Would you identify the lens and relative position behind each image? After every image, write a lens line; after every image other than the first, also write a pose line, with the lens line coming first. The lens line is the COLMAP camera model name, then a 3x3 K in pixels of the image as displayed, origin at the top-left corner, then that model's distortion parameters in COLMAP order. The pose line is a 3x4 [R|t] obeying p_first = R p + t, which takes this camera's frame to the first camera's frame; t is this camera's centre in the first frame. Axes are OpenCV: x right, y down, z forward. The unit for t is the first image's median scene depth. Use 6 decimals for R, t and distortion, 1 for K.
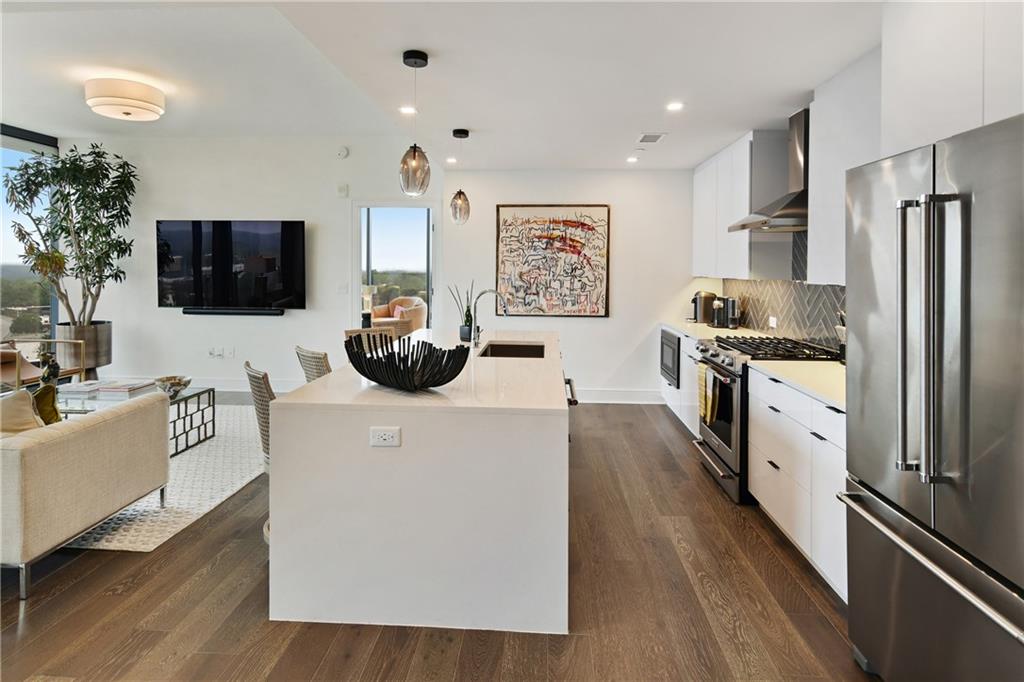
lens RADIAL K [[535.7, 0, 513.6], [0, 535.7, 273.8], [0, 0, 1]] dist [0.000560, 0.000067]
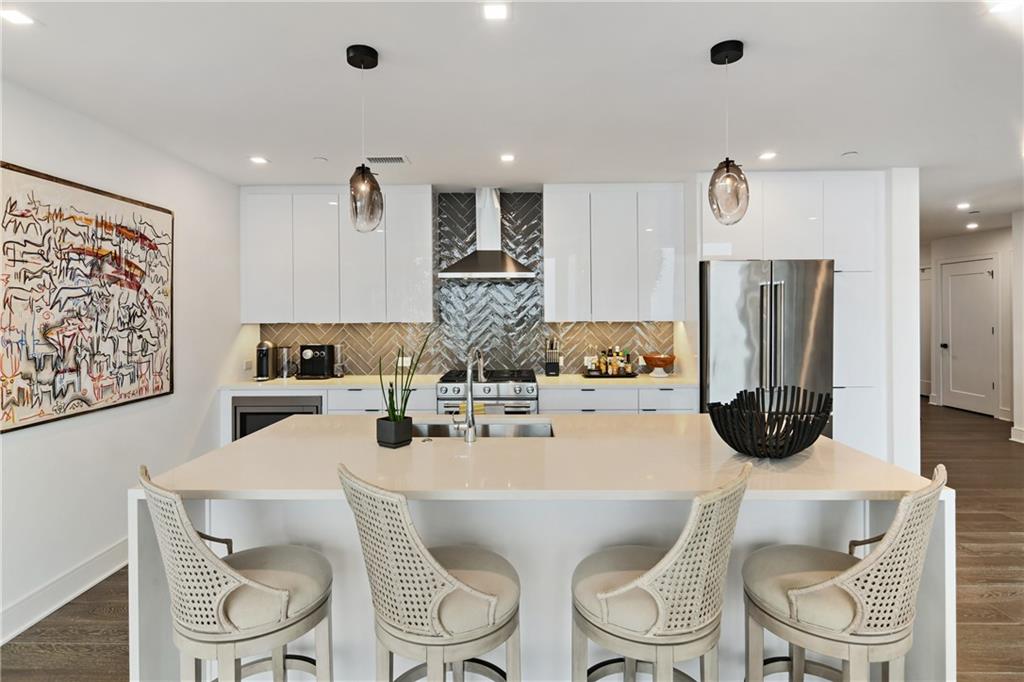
lens RADIAL K [[520.7, 0, 513.6], [0, 520.7, 310.0], [0, 0, 1]] dist [-0.001300, -0.001189]
pose [[-0.047624, -0.003191, 0.998860, -0.439359], [0.016526, 0.999856, 0.003982, -0.010802], [-0.998729, 0.016696, -0.047565, 0.633562]]
